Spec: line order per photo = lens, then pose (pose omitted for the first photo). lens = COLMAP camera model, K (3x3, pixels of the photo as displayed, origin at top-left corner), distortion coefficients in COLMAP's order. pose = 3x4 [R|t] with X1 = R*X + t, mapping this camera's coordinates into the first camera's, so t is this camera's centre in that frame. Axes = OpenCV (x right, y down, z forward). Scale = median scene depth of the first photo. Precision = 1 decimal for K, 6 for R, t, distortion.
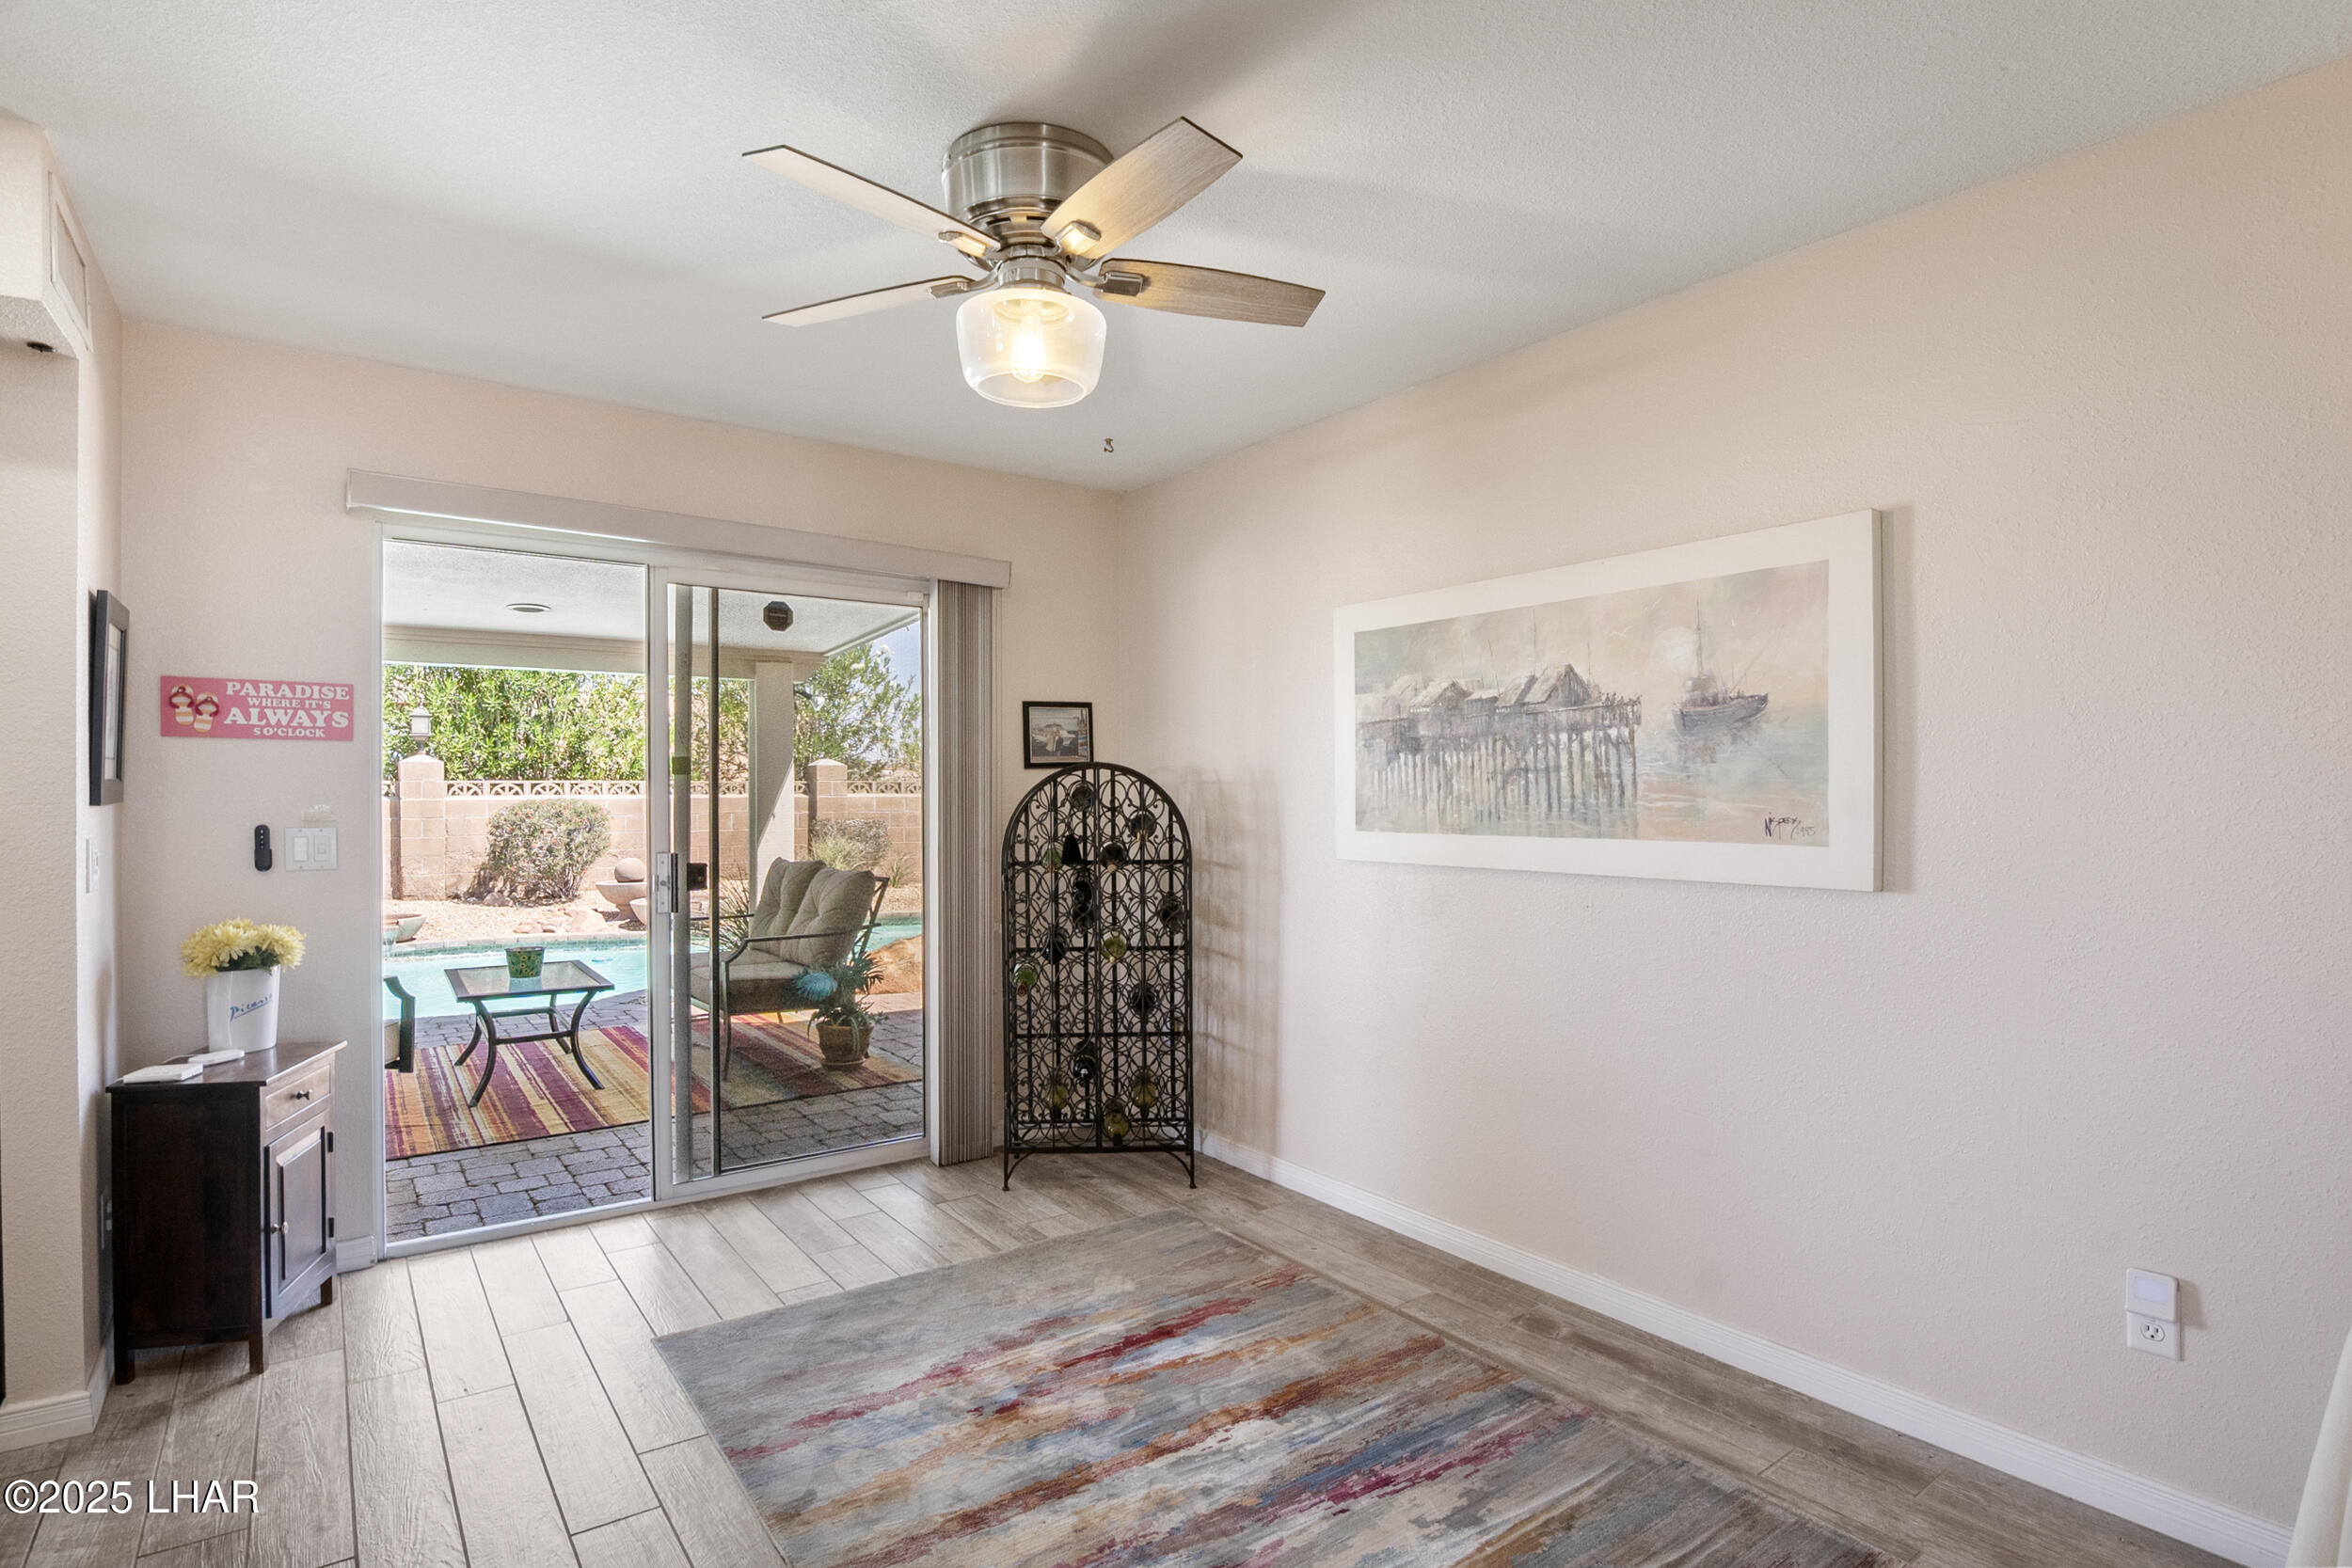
lens RADIAL K [[1172.8, 0, 1179.5], [0, 1172.8, 784.3], [0, 0, 1]] dist [-0.018164, -0.000787]
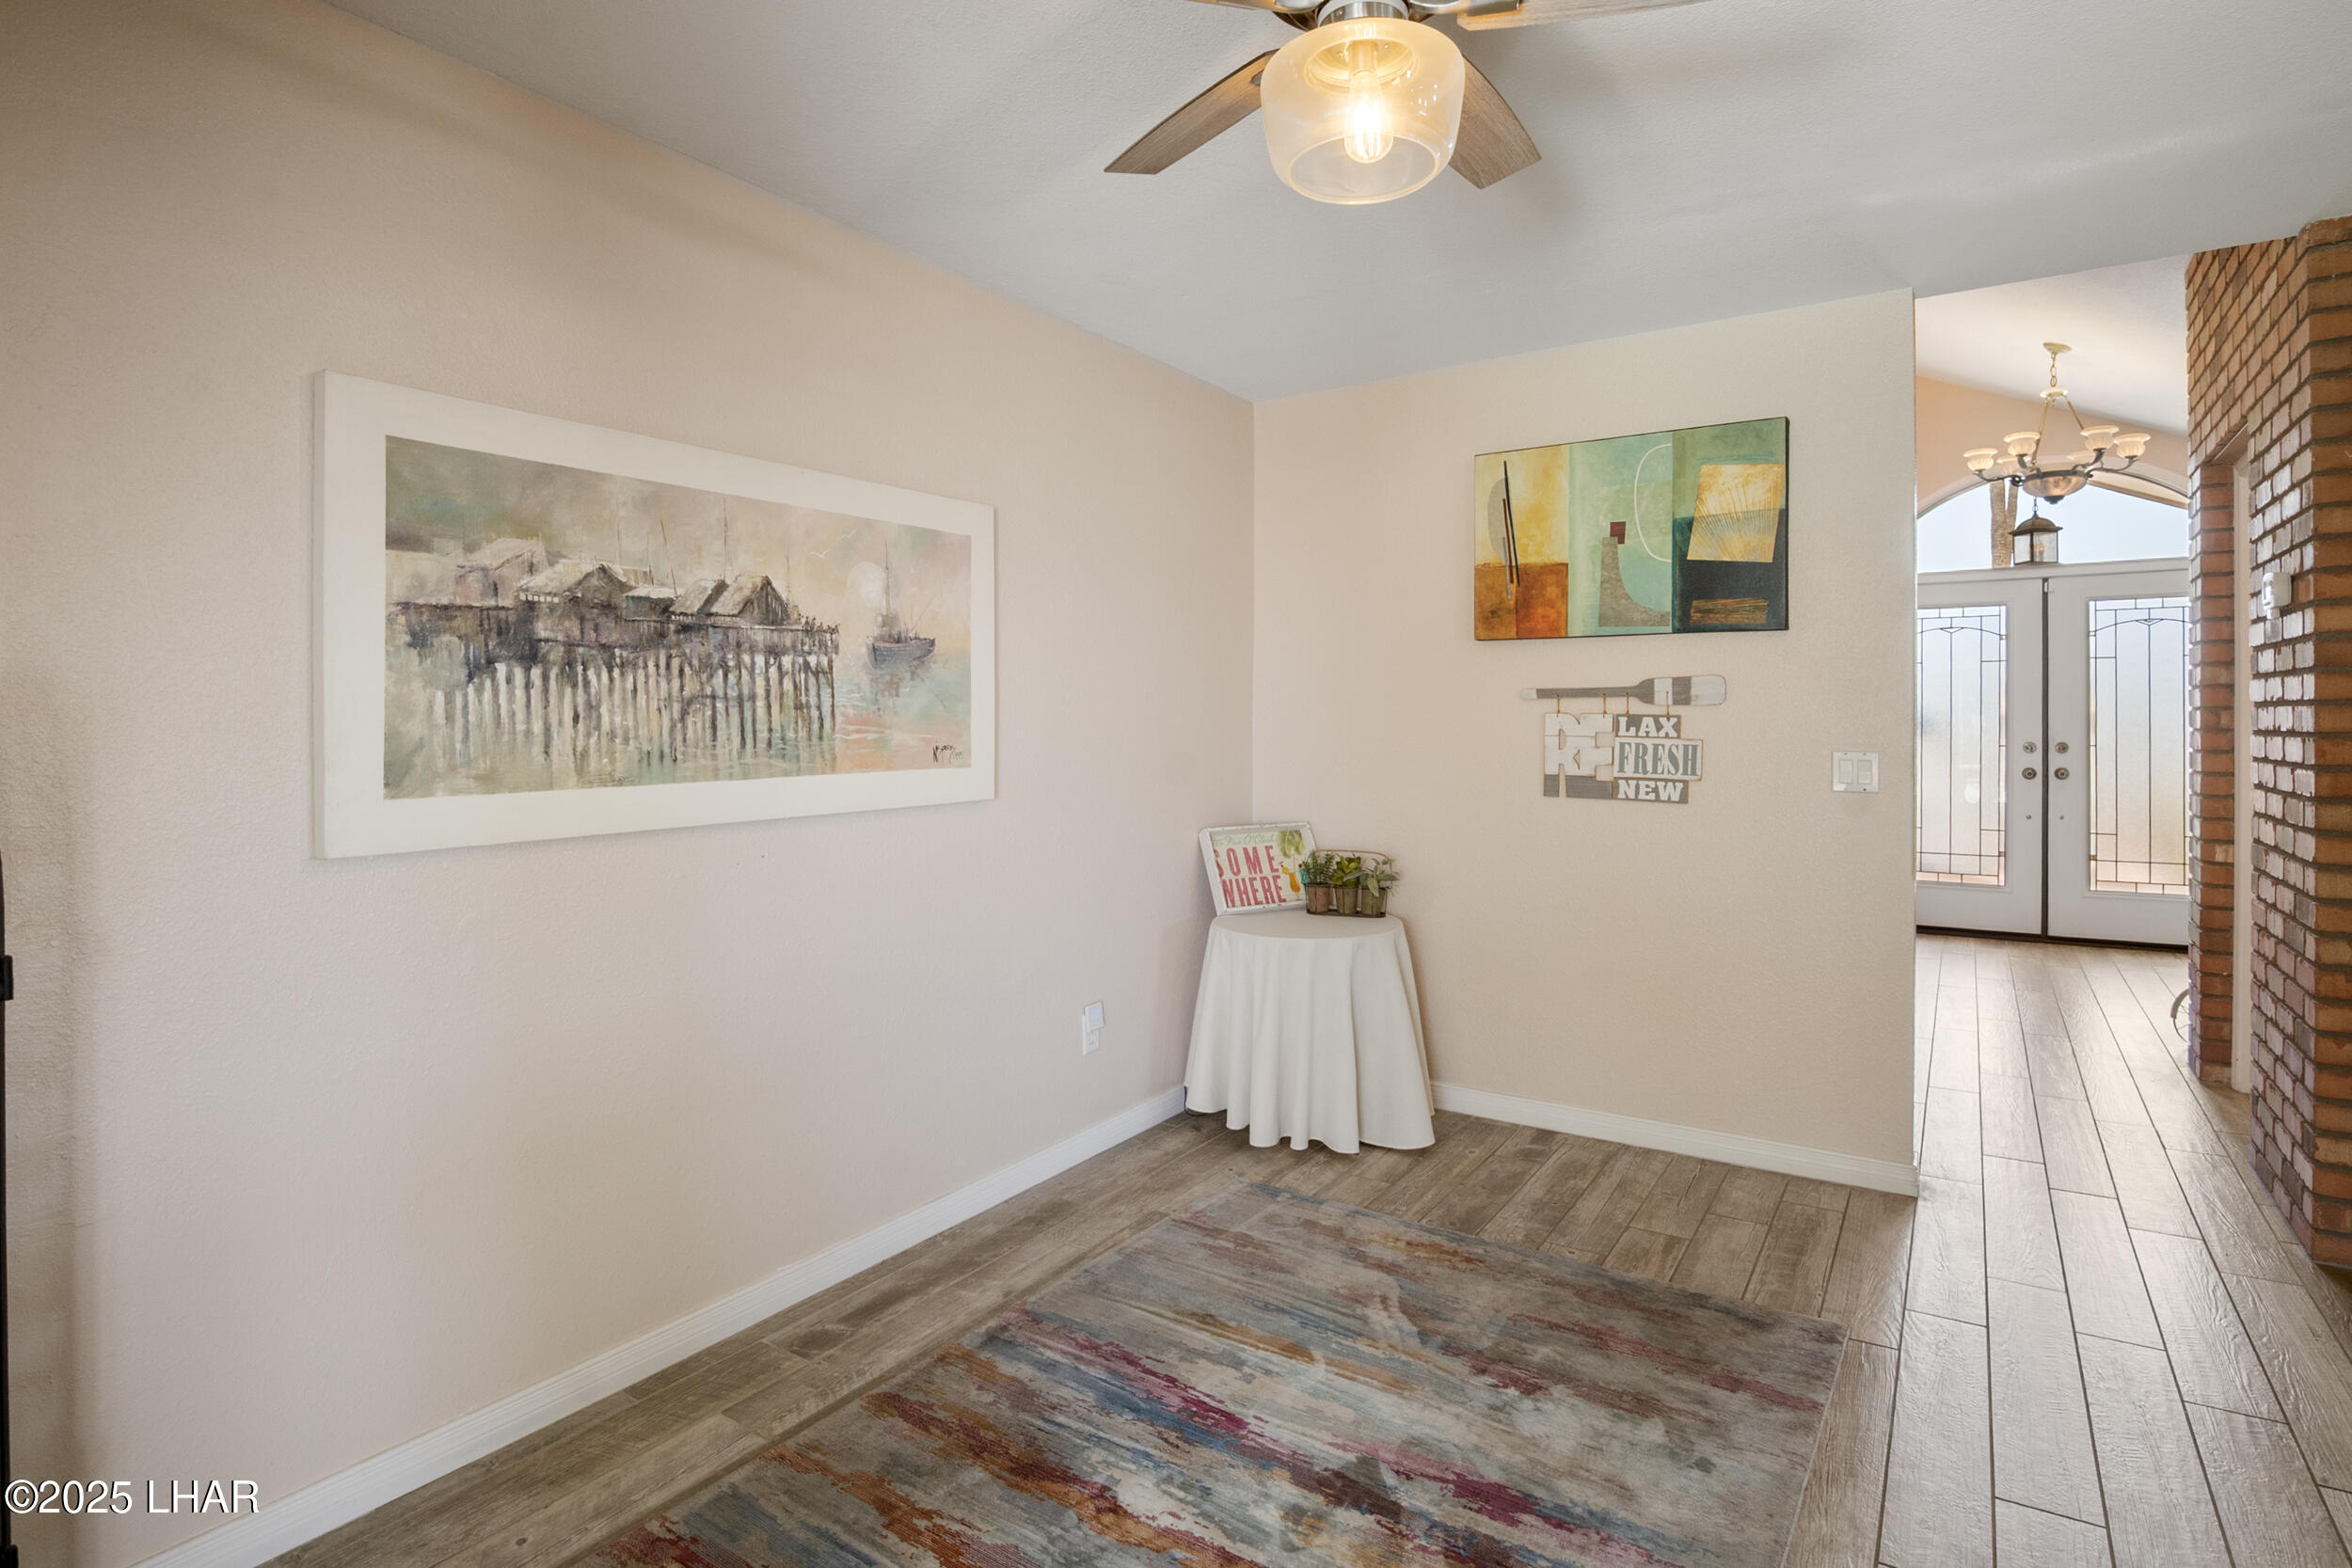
lens RADIAL K [[1172.8, 0, 1171.2], [0, 1172.8, 727.2], [0, 0, 1]] dist [-0.018164, -0.000787]
pose [[-0.321021, 0.002207, 0.947069, -0.589873], [0.005975, 0.999982, -0.000305, 0.010689], [-0.947053, 0.005561, -0.321029, 1.020564]]
